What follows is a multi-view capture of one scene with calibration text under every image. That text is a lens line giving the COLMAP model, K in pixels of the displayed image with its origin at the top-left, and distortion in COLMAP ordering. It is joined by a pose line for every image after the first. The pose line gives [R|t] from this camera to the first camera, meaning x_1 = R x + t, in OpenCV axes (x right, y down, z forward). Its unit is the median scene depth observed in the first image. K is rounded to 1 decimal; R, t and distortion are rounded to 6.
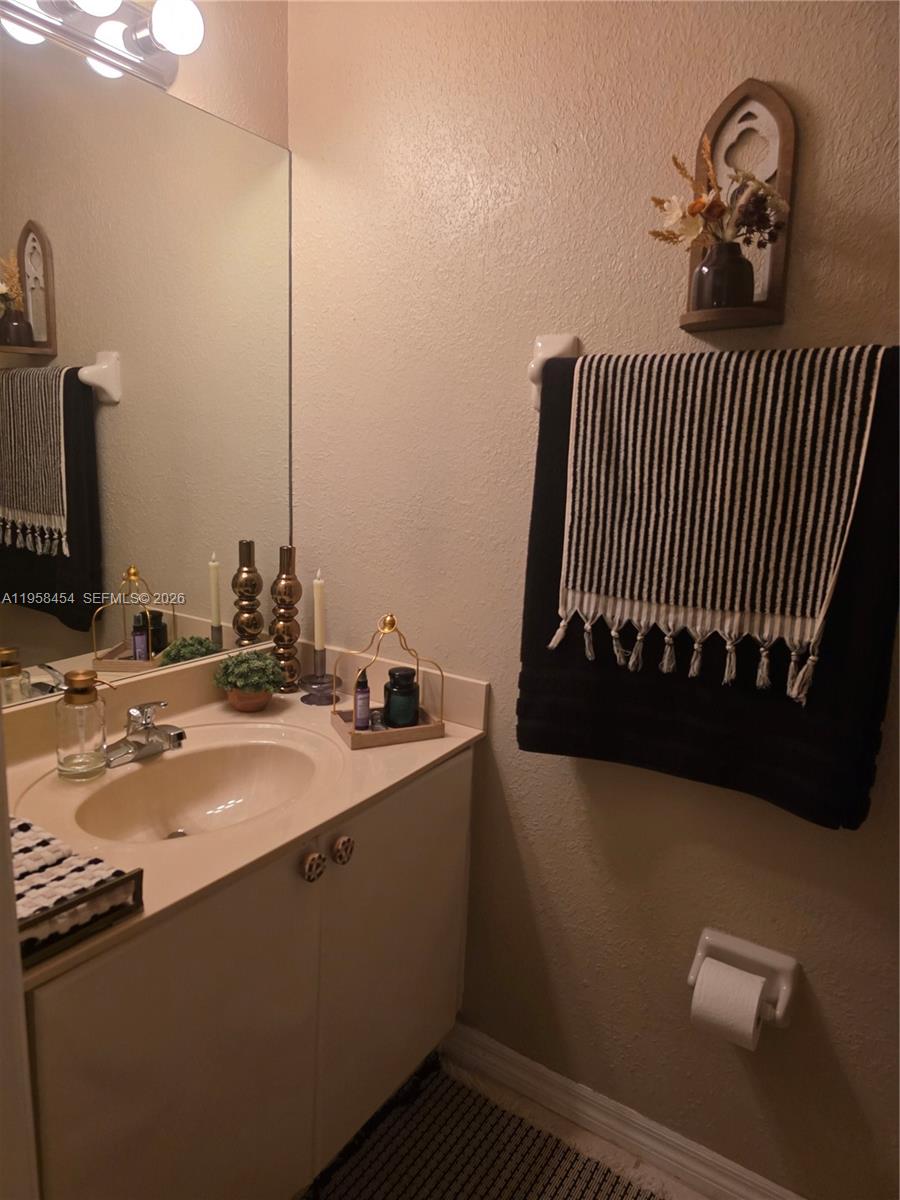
lens RADIAL K [[814.2, 0, 450.2], [0, 814.2, 617.0], [0, 0, 1]] dist [0.077621, -0.068123]
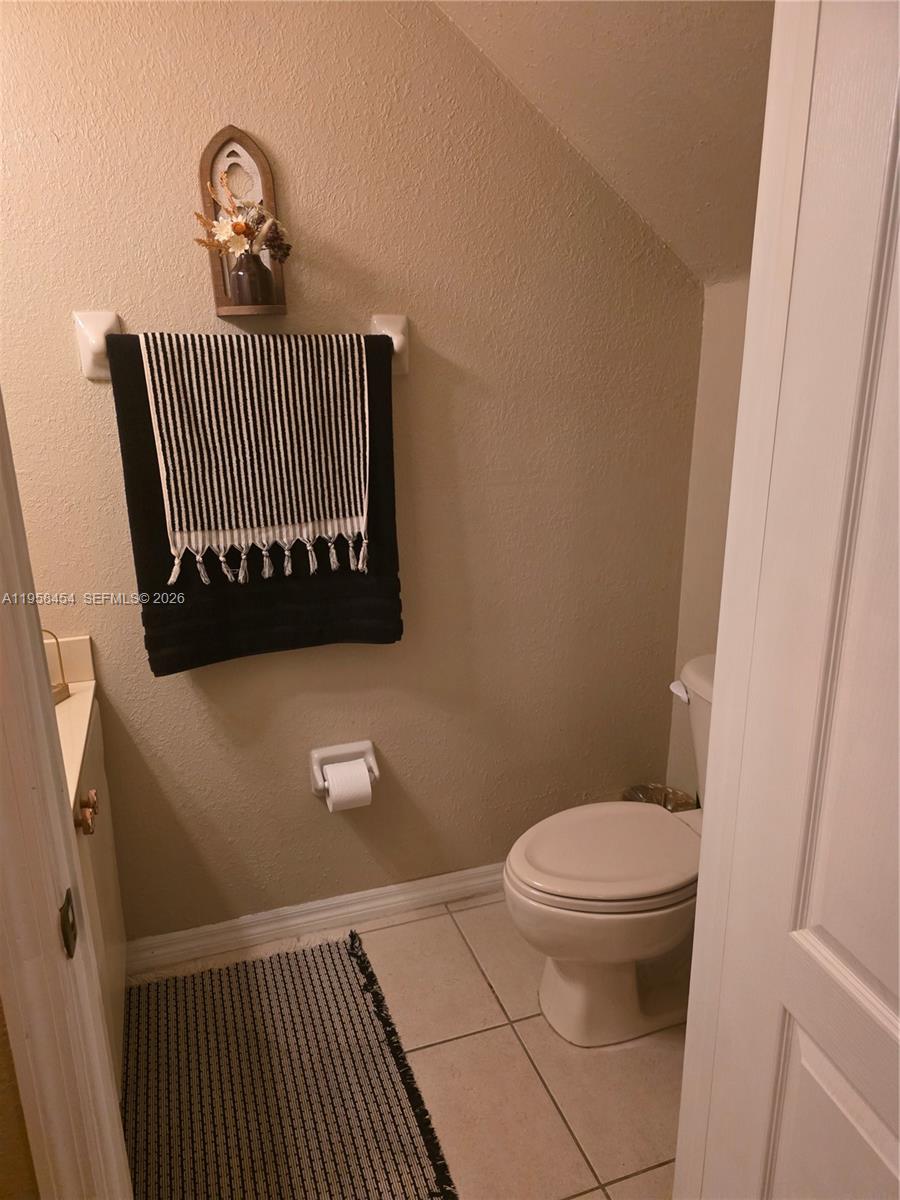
lens RADIAL K [[814.2, 0, 450.2], [0, 814.2, 617.0], [0, 0, 1]] dist [0.077621, -0.068123]
pose [[0.600875, -0.274249, 0.750824, -0.594906], [0.202017, 0.960911, 0.189314, -0.065127], [-0.773394, 0.037926, 0.632790, -0.077940]]
